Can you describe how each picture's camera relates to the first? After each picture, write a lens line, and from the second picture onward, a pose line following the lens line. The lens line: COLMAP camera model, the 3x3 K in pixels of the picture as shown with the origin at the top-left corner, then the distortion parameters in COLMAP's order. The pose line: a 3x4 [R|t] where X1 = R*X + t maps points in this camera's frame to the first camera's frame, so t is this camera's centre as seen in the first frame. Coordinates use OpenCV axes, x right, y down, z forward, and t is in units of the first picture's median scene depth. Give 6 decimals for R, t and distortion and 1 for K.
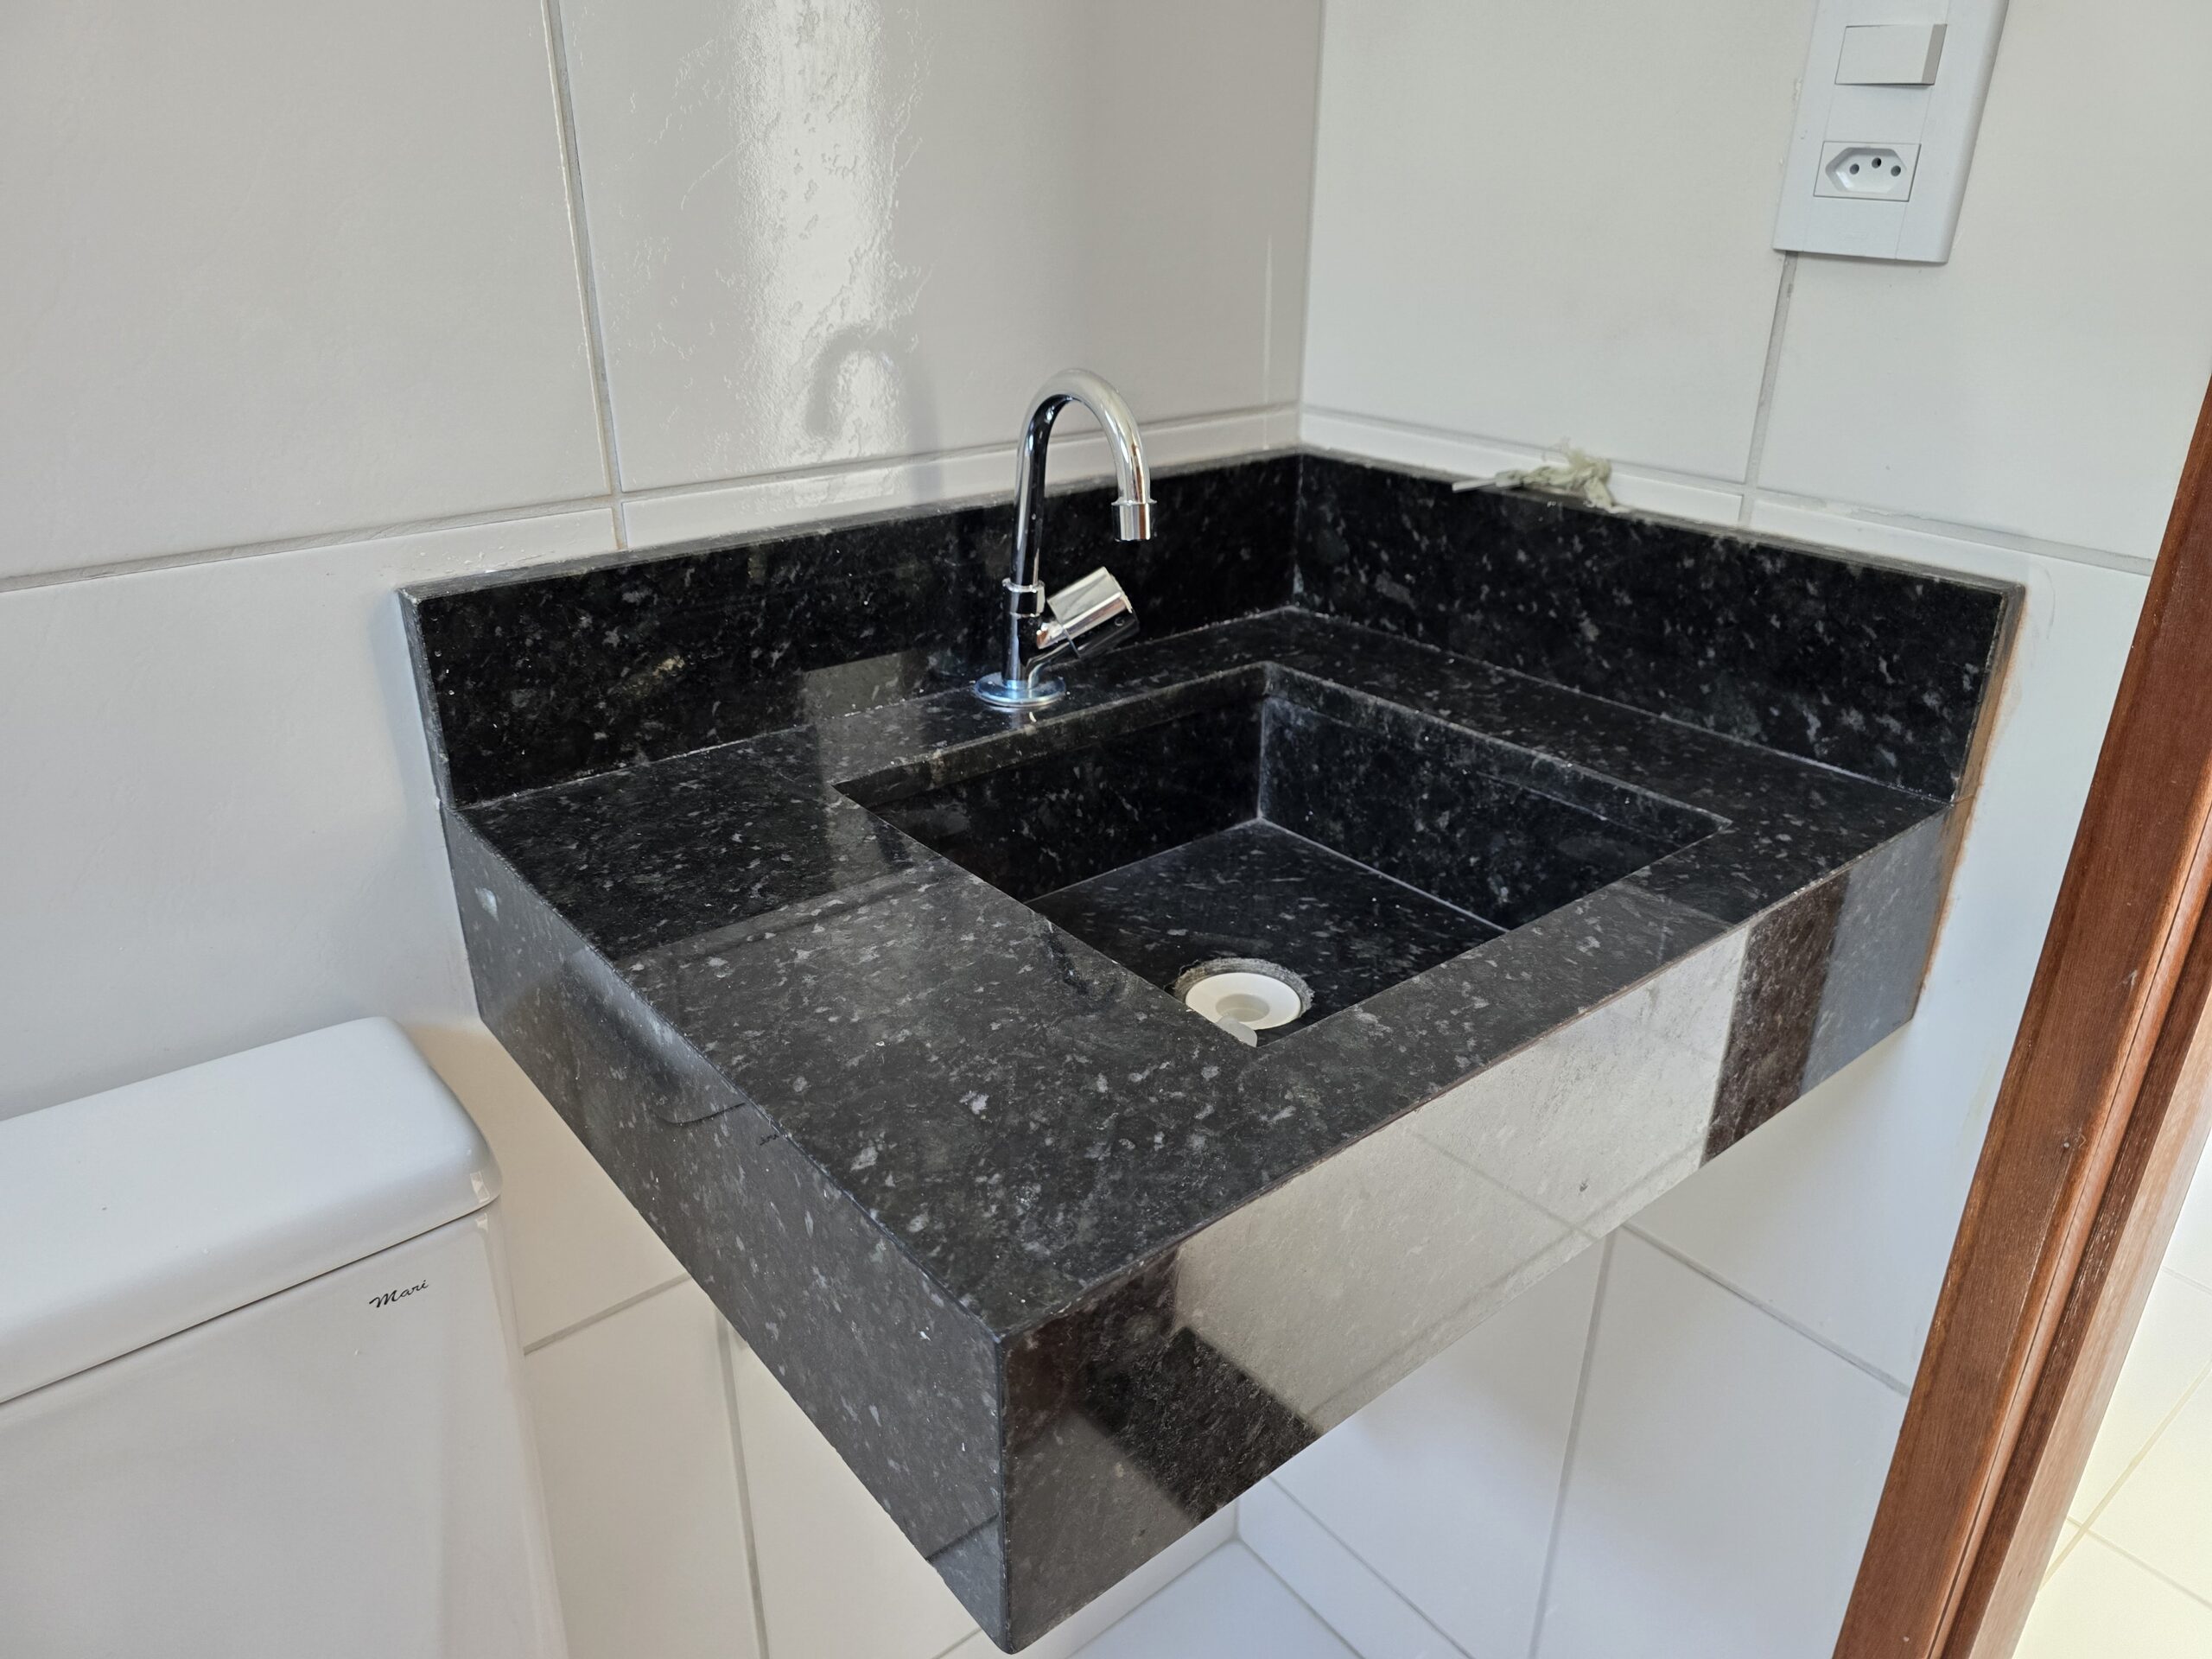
lens RADIAL K [[1504.5, 0, 1104.4], [0, 1504.5, 827.4], [0, 0, 1]] dist [0.021492, -0.004527]
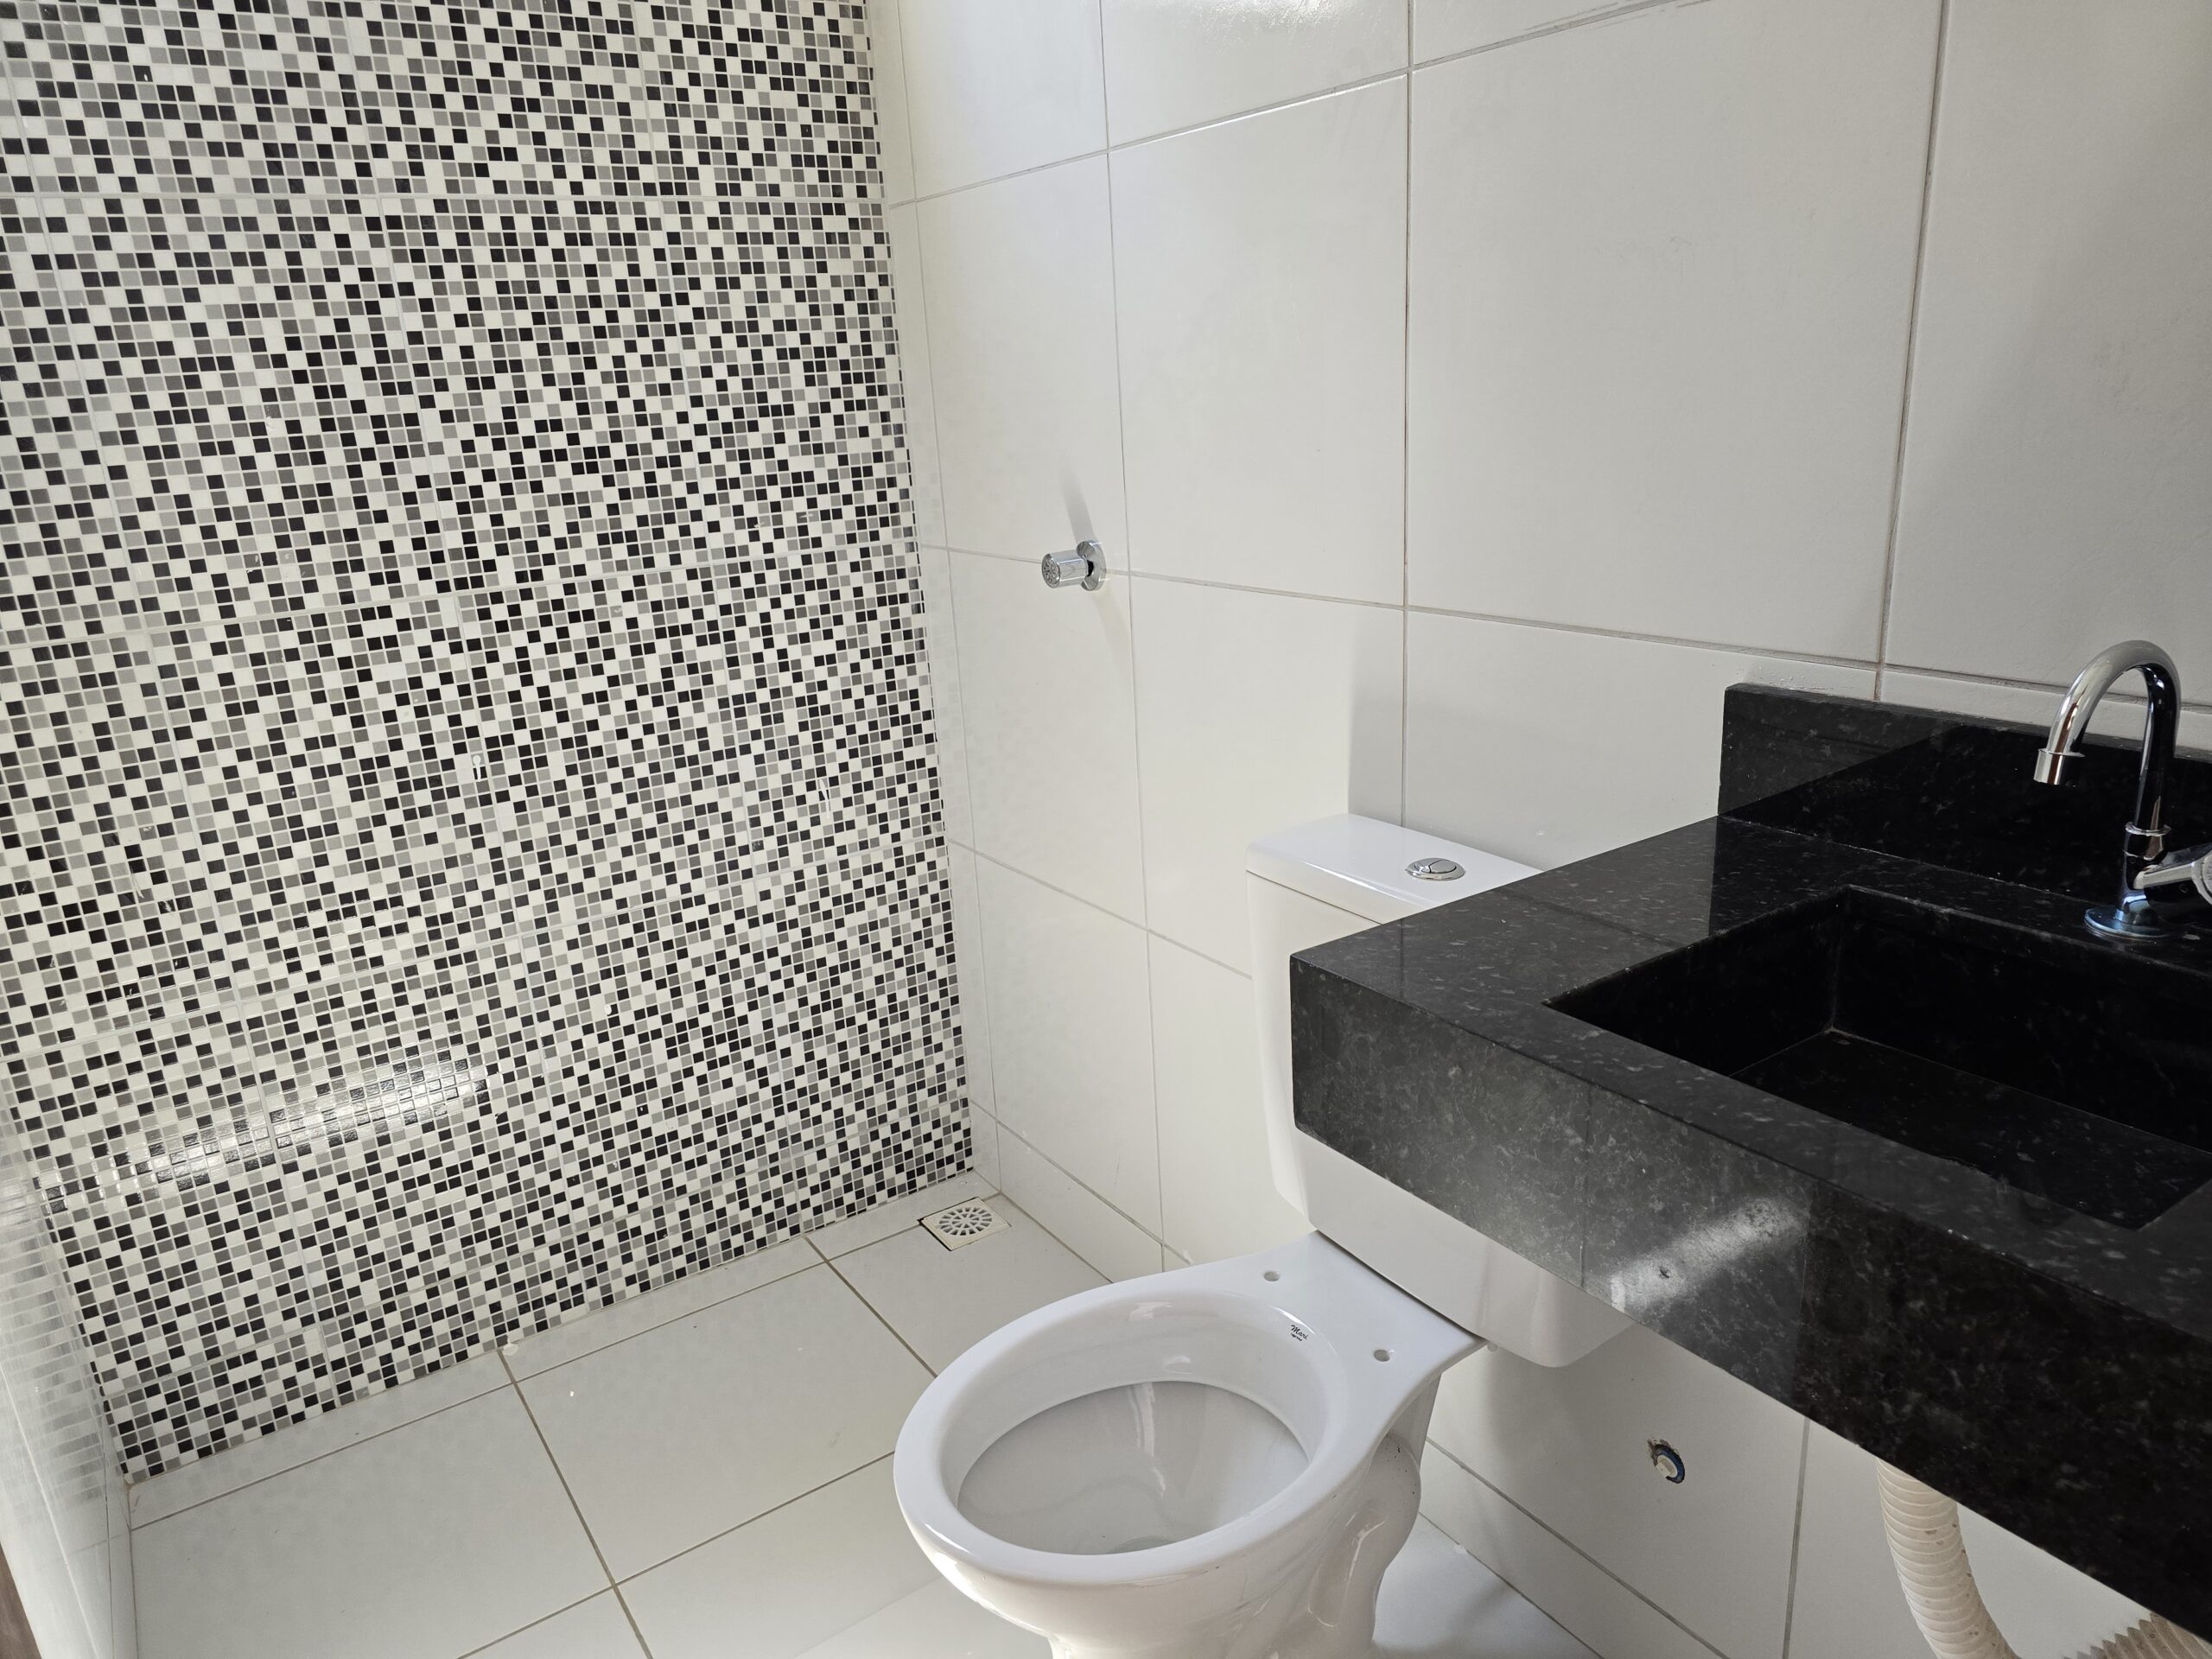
lens RADIAL K [[1504.5, 0, 1108.2], [0, 1504.5, 838.3], [0, 0, 1]] dist [0.021492, -0.004527]
pose [[-0.080510, 0.294553, -0.952238, 1.152184], [-0.358031, 0.883035, 0.303418, -0.240395], [0.930232, 0.365359, 0.034366, 0.300015]]
